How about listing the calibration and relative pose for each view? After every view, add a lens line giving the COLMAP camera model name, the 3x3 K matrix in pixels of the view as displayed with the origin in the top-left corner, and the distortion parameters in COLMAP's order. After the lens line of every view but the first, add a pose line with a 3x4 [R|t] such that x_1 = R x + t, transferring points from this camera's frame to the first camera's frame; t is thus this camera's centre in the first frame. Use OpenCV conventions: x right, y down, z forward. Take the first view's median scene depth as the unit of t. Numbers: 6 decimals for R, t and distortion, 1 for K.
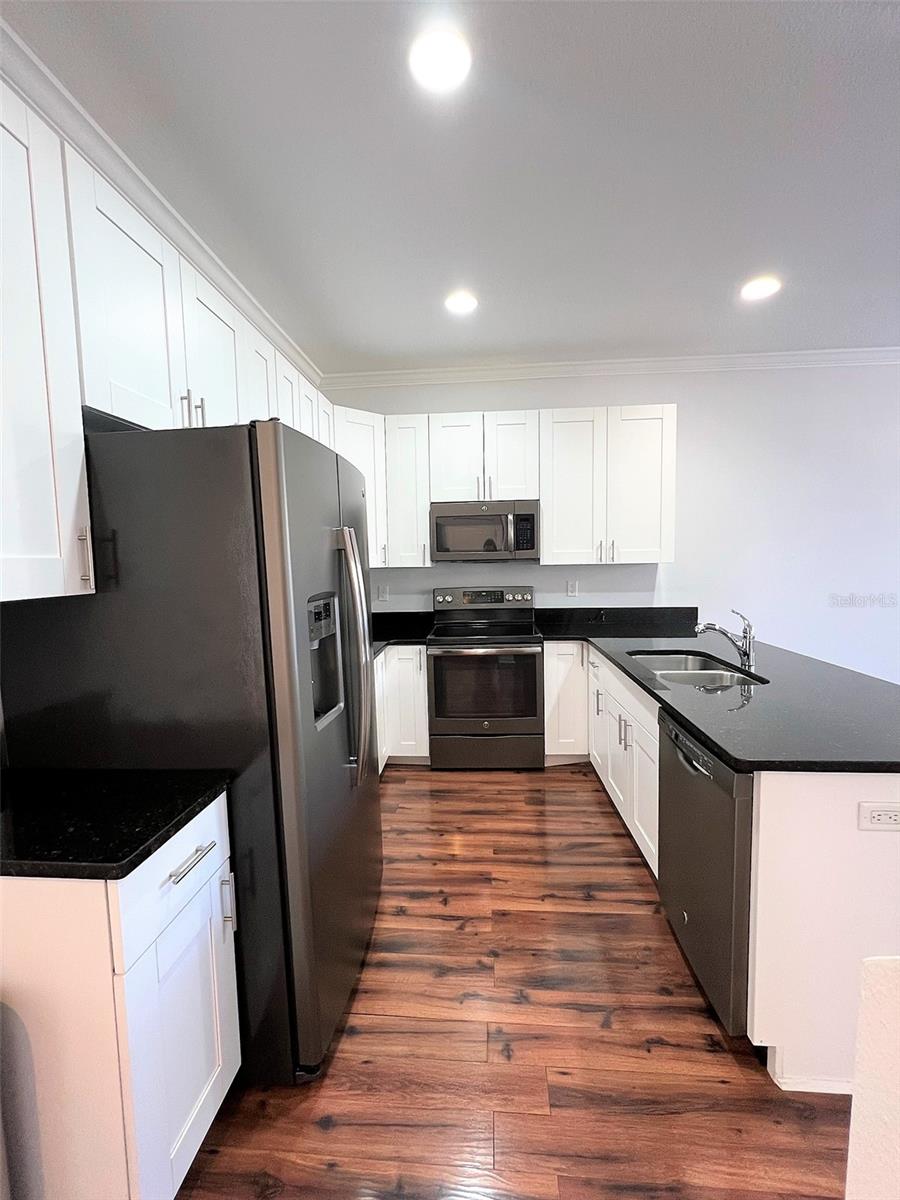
lens RADIAL K [[509.7, 0, 448.6], [0, 509.7, 596.7], [0, 0, 1]] dist [-0.002078, 0.000394]
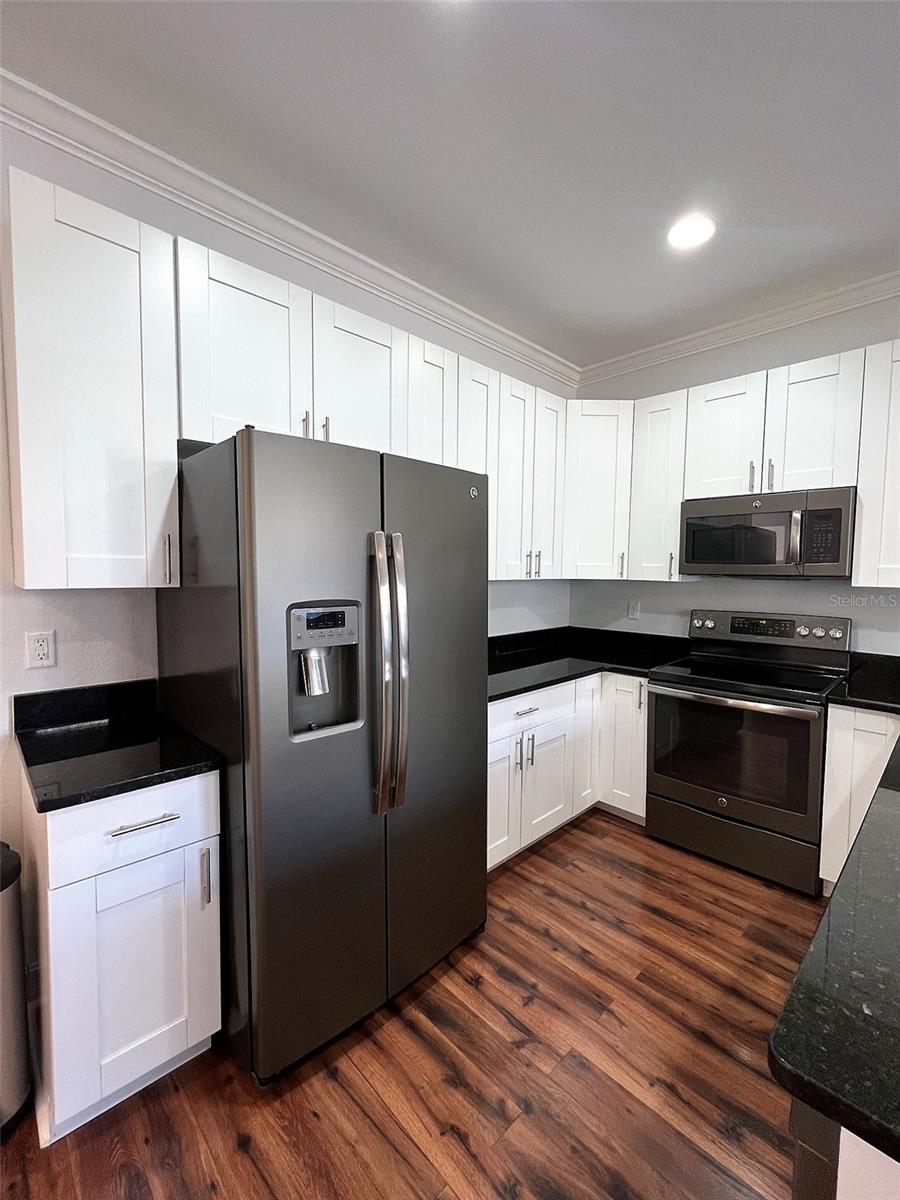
lens RADIAL K [[509.7, 0, 448.5], [0, 509.7, 598.8], [0, 0, 1]] dist [-0.002078, 0.000394]
pose [[0.749048, 0.067829, -0.659034, 0.281282], [-0.076903, 0.996923, 0.015198, -0.021070], [0.658037, 0.039298, 0.751959, 0.219059]]
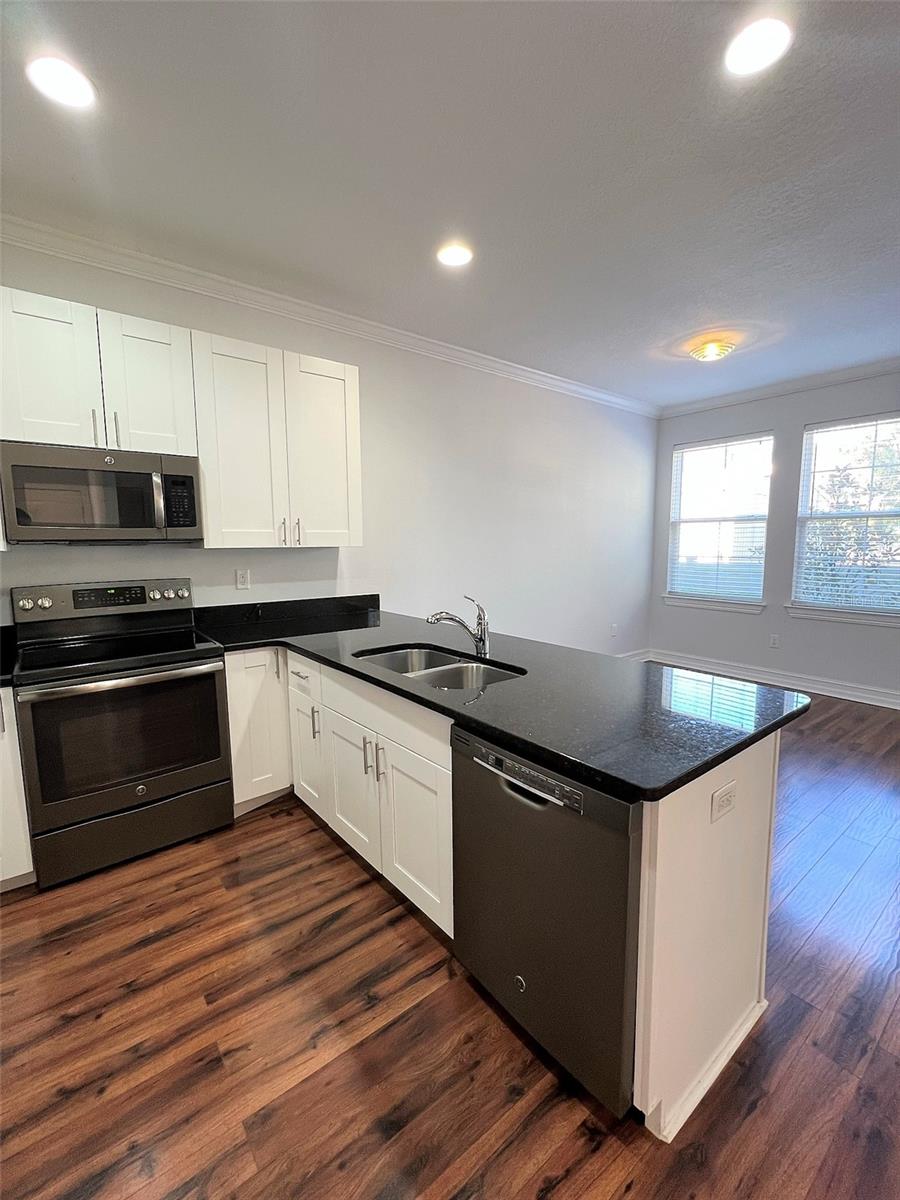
lens RADIAL K [[509.7, 0, 446.3], [0, 509.7, 598.6], [0, 0, 1]] dist [-0.002078, 0.000394]
pose [[0.739317, -0.061347, 0.670558, -0.071999], [0.045053, 0.998116, 0.041641, -0.006727], [-0.671849, -0.000576, 0.740688, 0.288210]]
